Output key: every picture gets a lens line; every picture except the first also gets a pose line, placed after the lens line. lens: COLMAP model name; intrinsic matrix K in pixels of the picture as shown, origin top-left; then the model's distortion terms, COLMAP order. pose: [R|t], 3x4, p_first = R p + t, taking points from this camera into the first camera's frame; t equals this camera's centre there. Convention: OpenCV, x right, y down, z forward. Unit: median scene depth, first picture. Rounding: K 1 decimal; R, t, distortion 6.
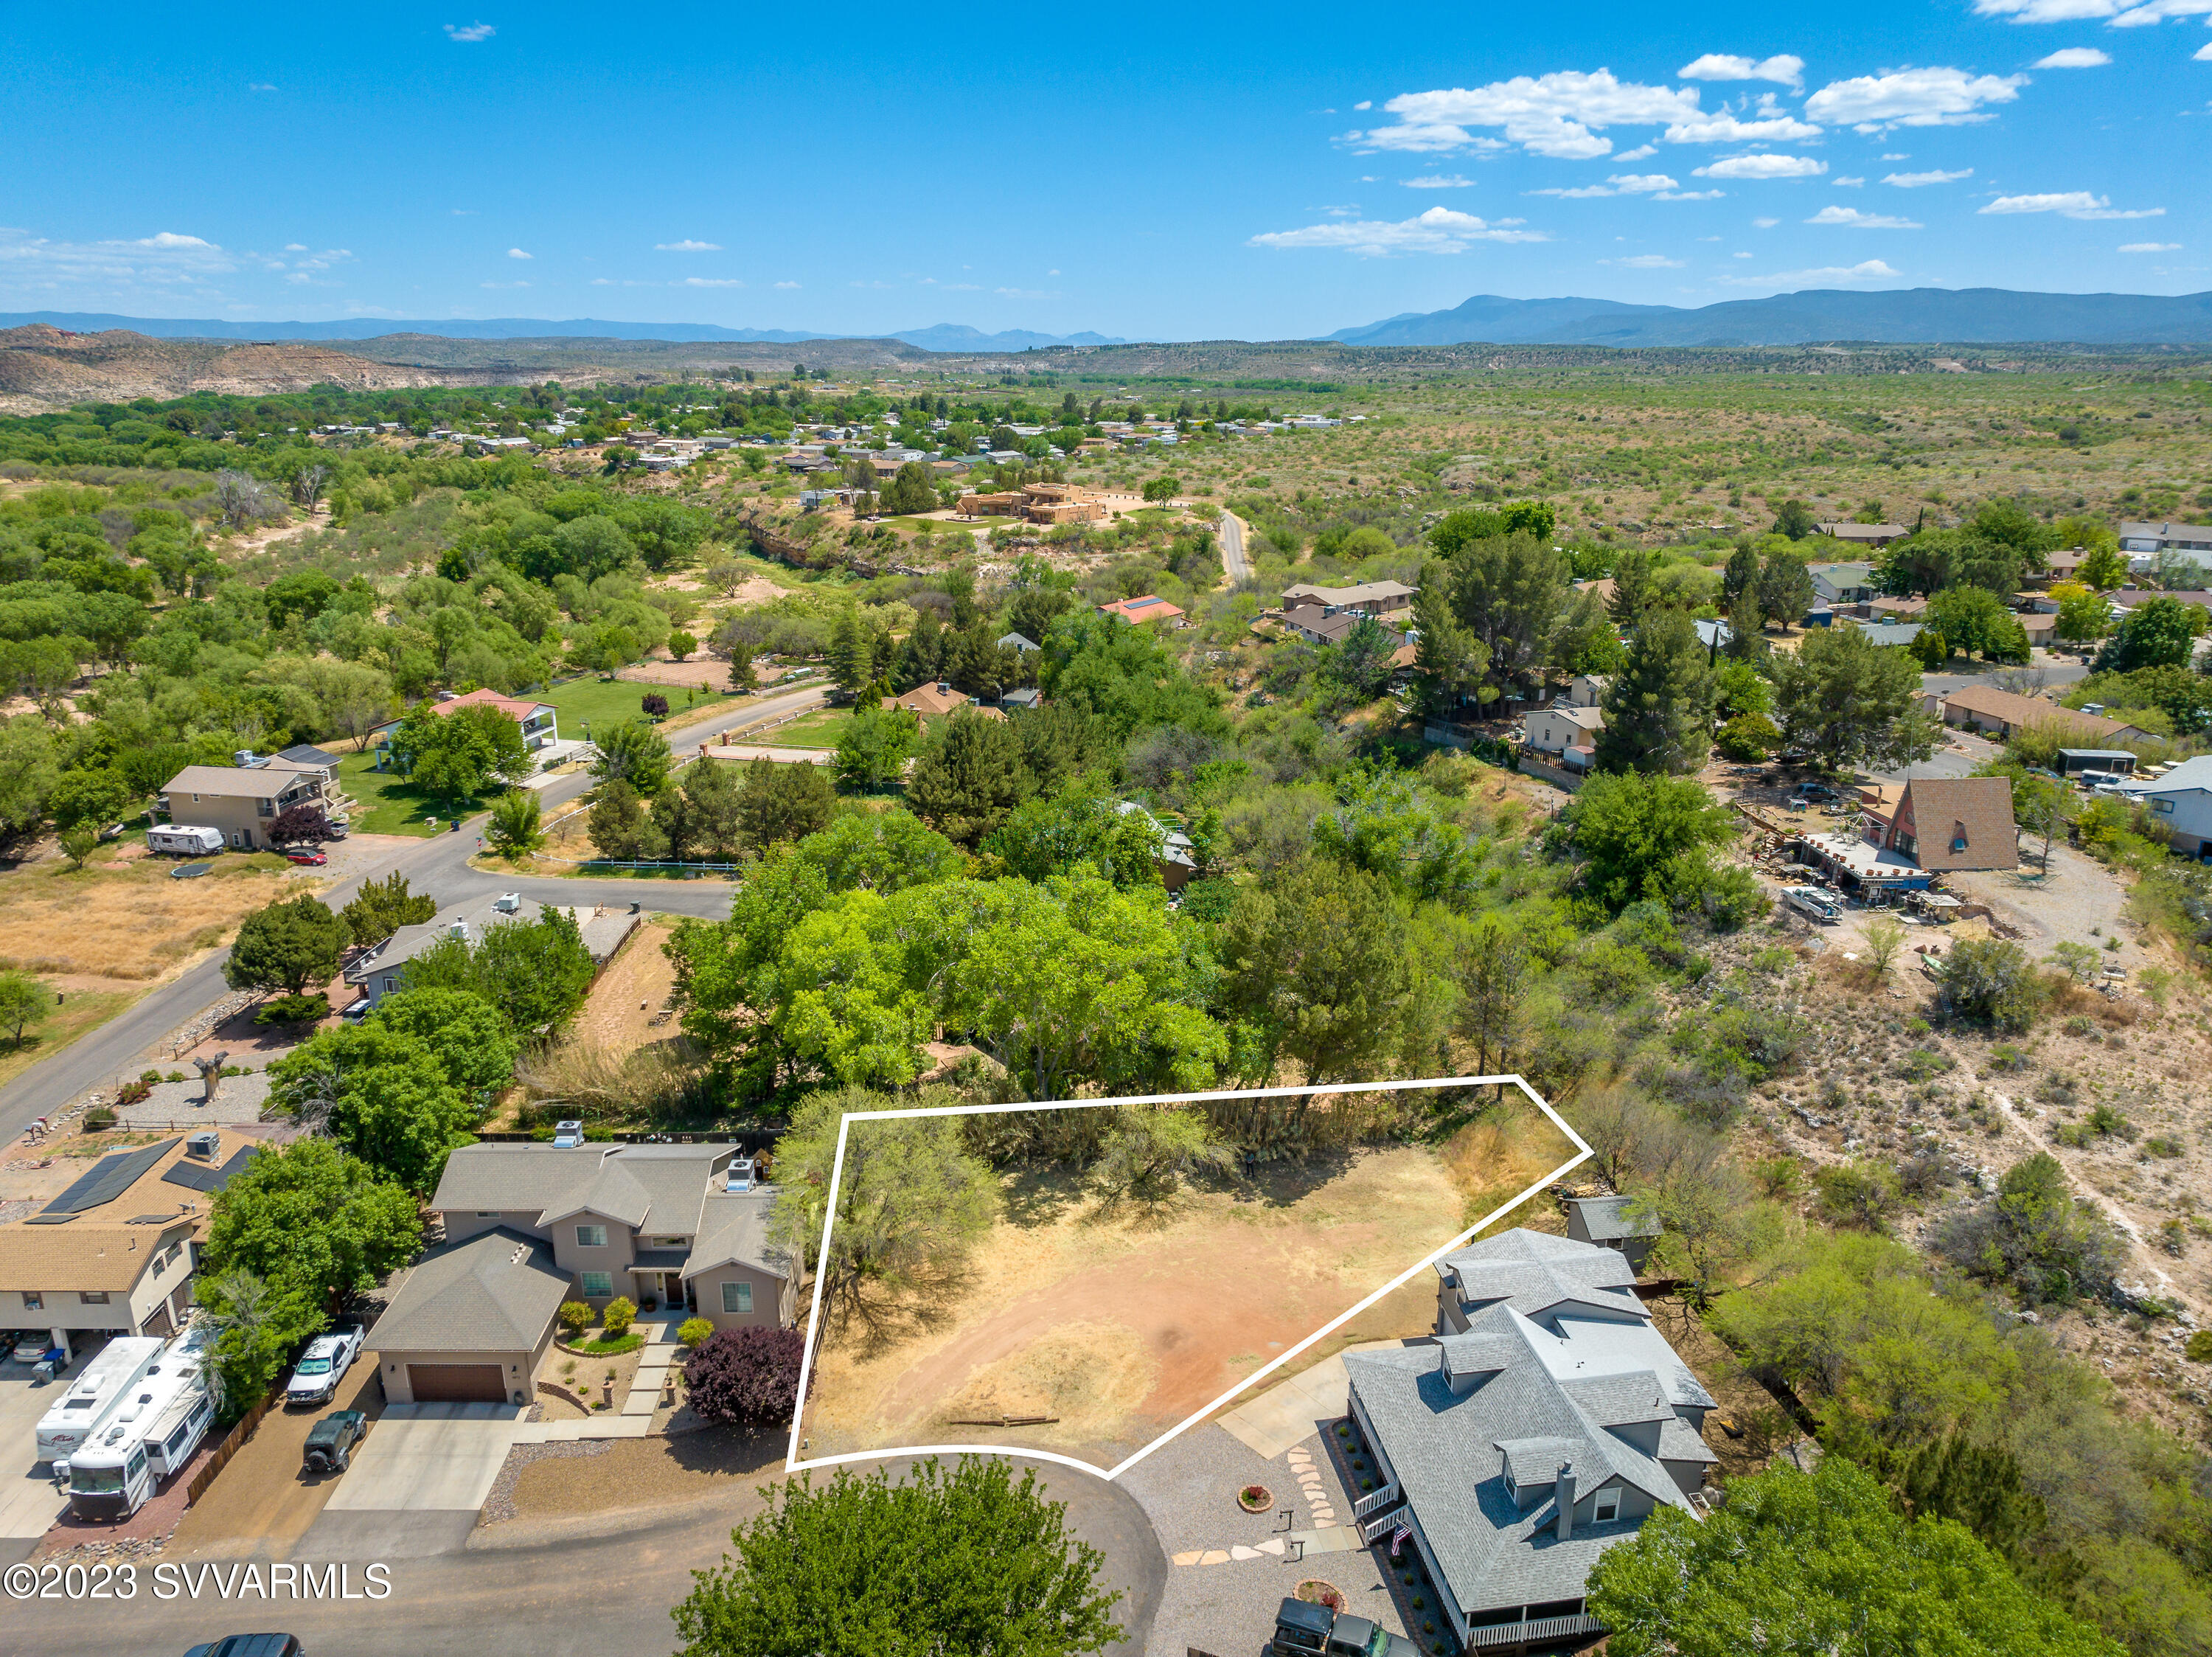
lens RADIAL K [[1567.3, 0, 1106.0], [0, 1567.3, 828.5], [0, 0, 1]] dist [-0.037290, 0.007286]
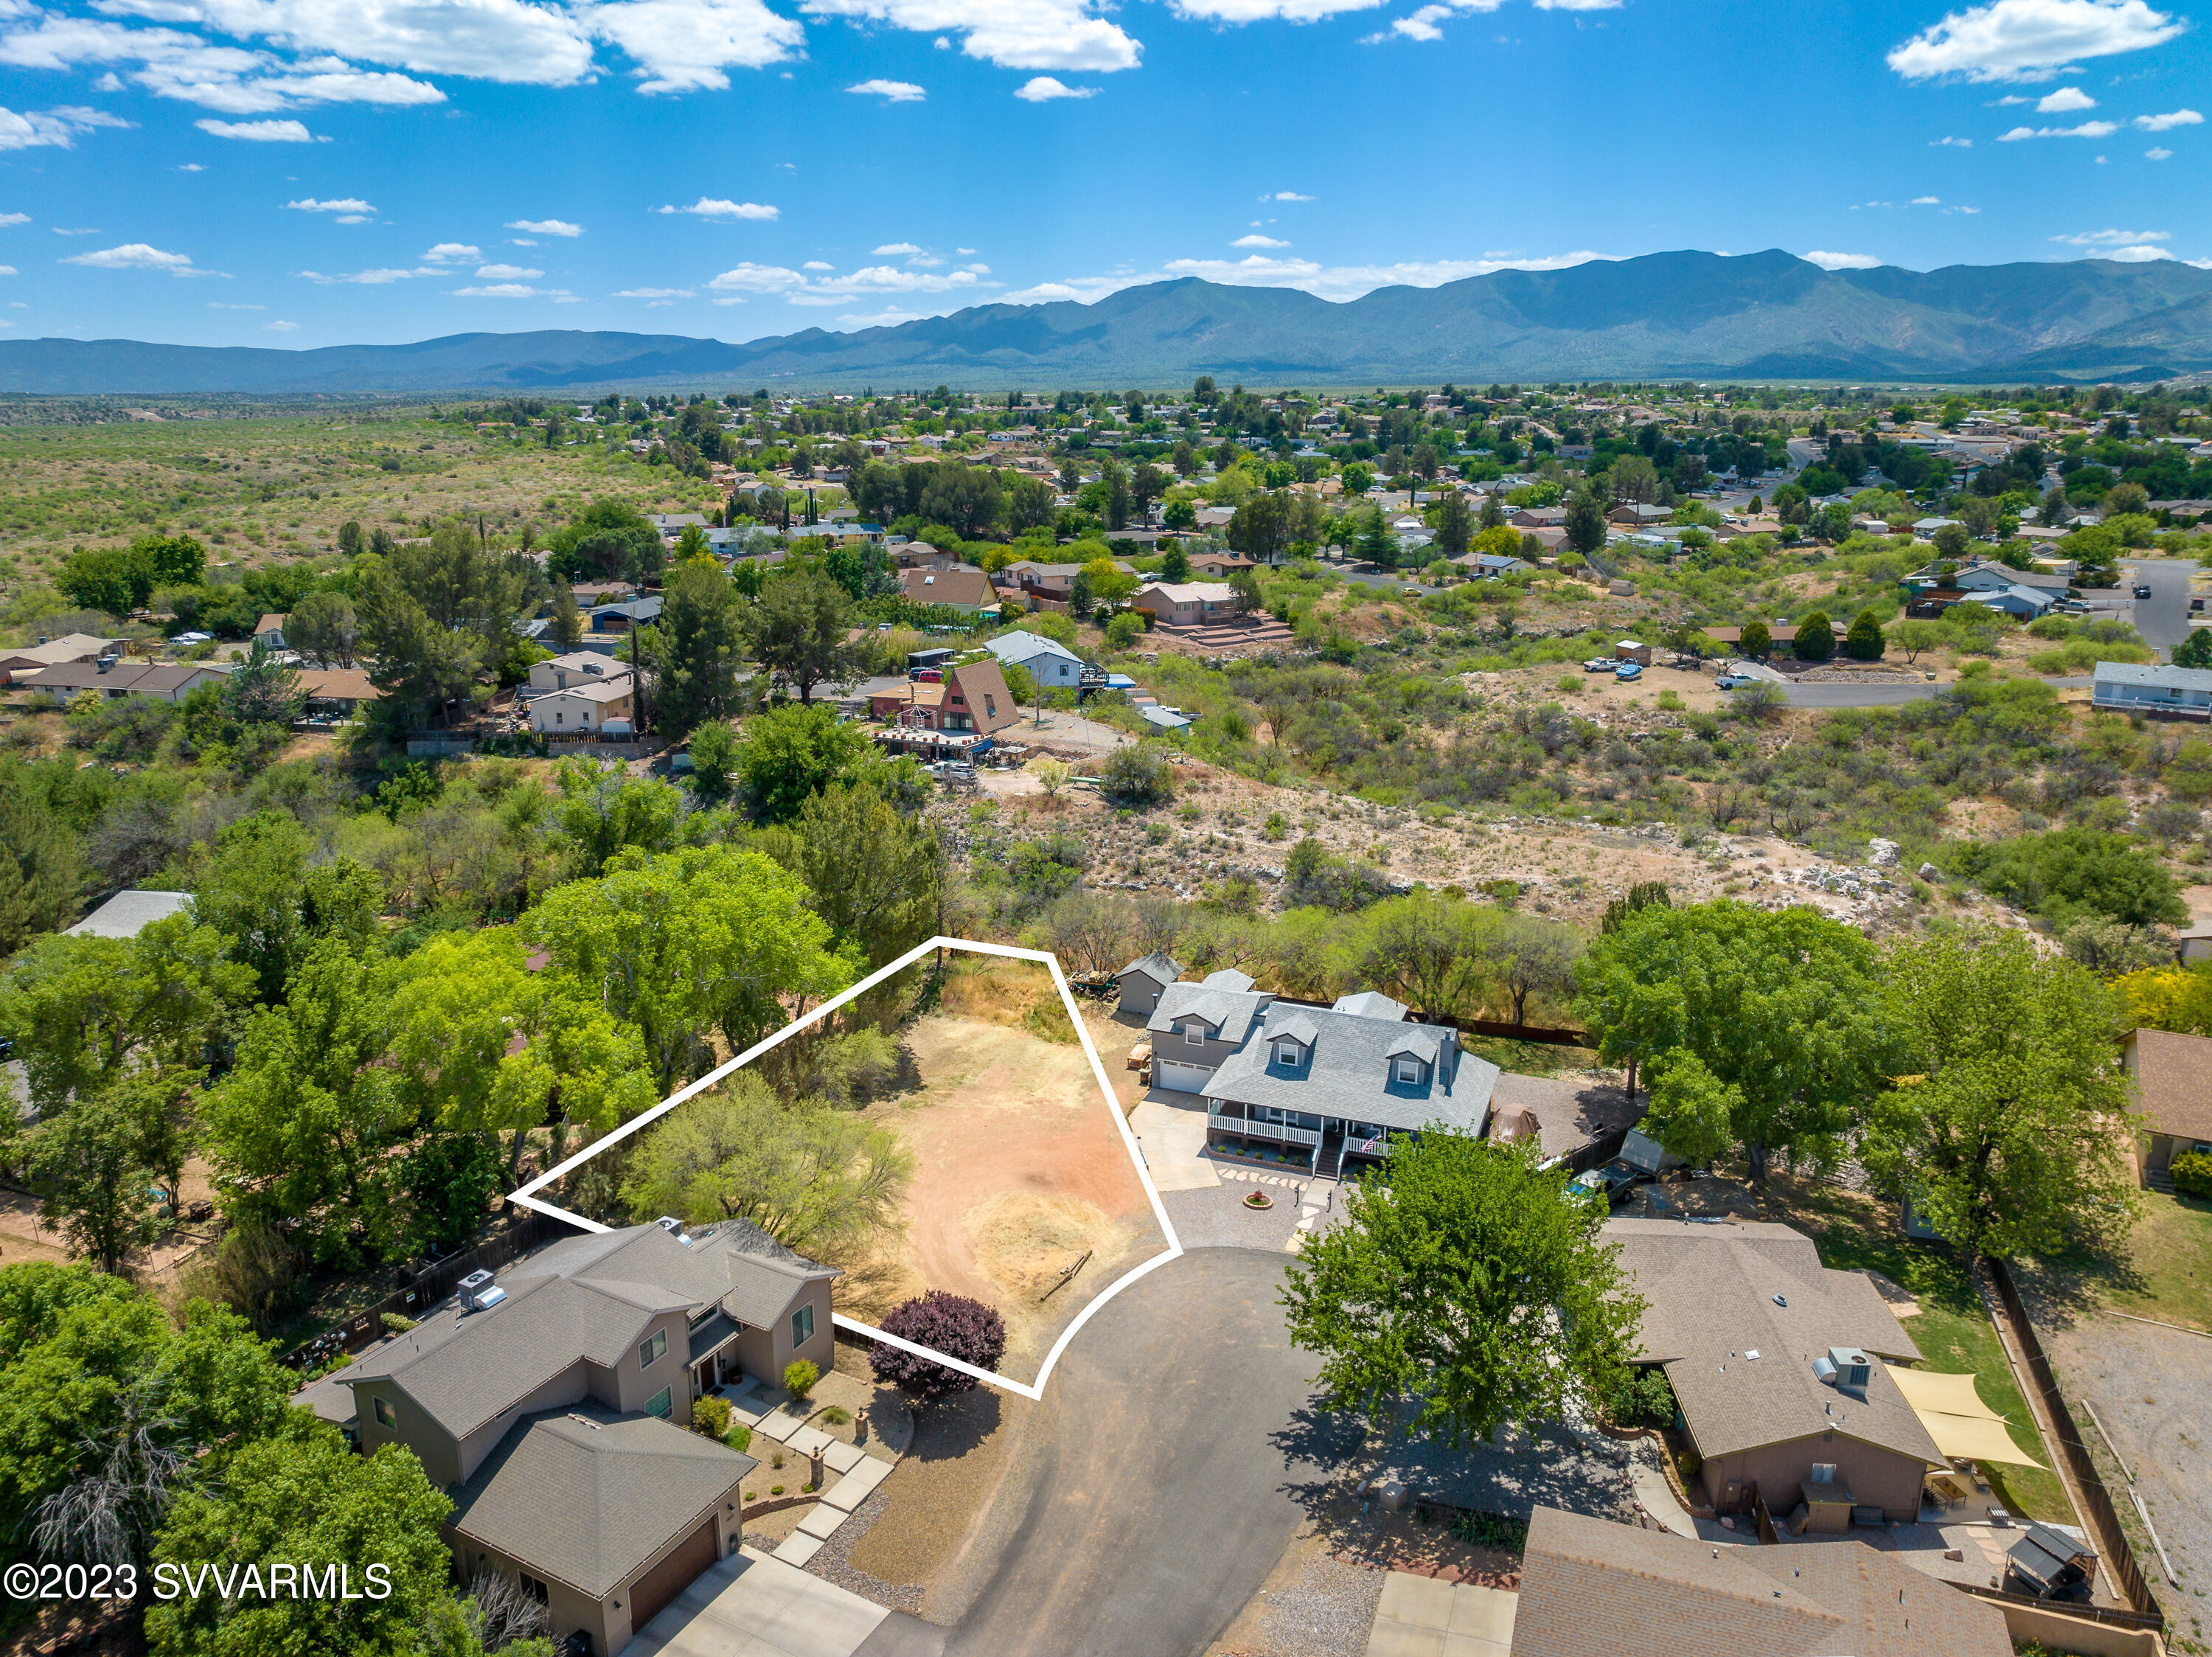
lens RADIAL K [[1567.3, 0, 1106.0], [0, 1567.3, 828.5], [0, 0, 1]] dist [-0.037290, 0.007286]
pose [[0.481369, -0.222996, 0.847677, -0.156747], [0.251463, 0.961577, 0.110161, -0.004600], [-0.839672, 0.160131, 0.518949, 0.065094]]
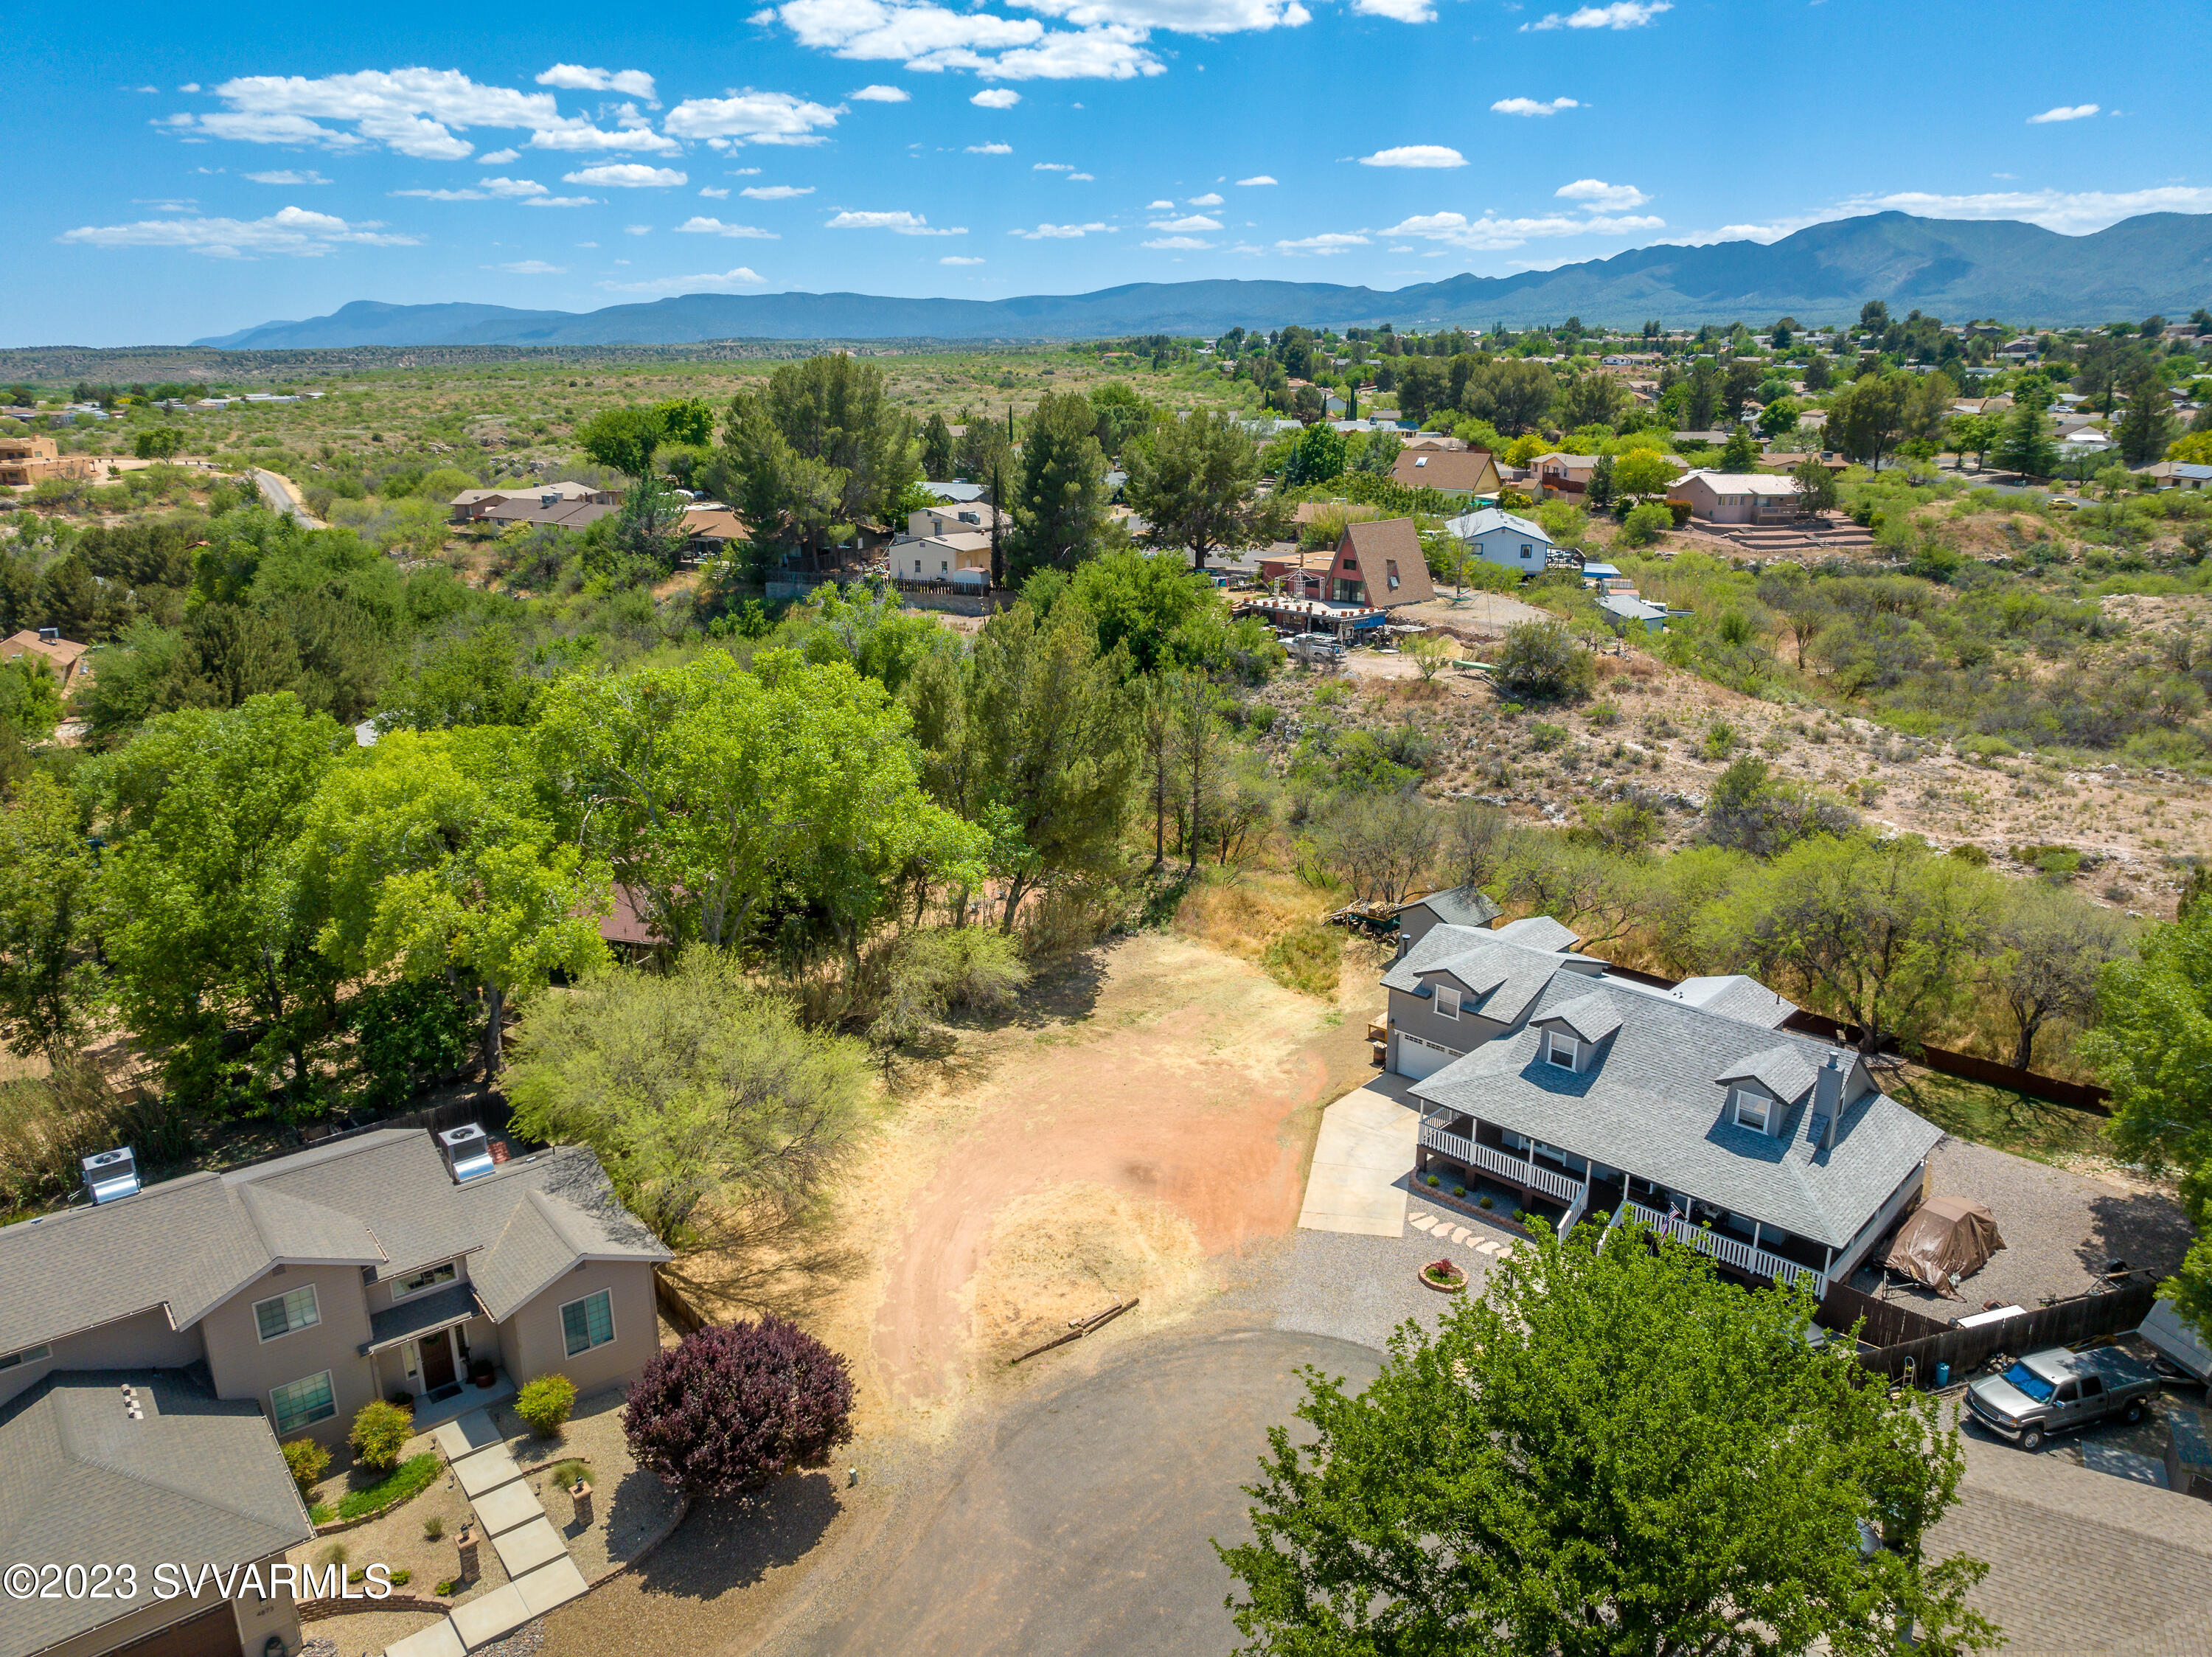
lens RADIAL K [[1555.4, 0, 1100.1], [0, 1555.4, 817.7], [0, 0, 1]] dist [-0.055372, 0.024435]
pose [[0.786987, -0.174238, 0.591855, -0.073530], [0.181361, 0.982244, 0.048011, 0.022618], [-0.589711, 0.069556, 0.804614, 0.076080]]
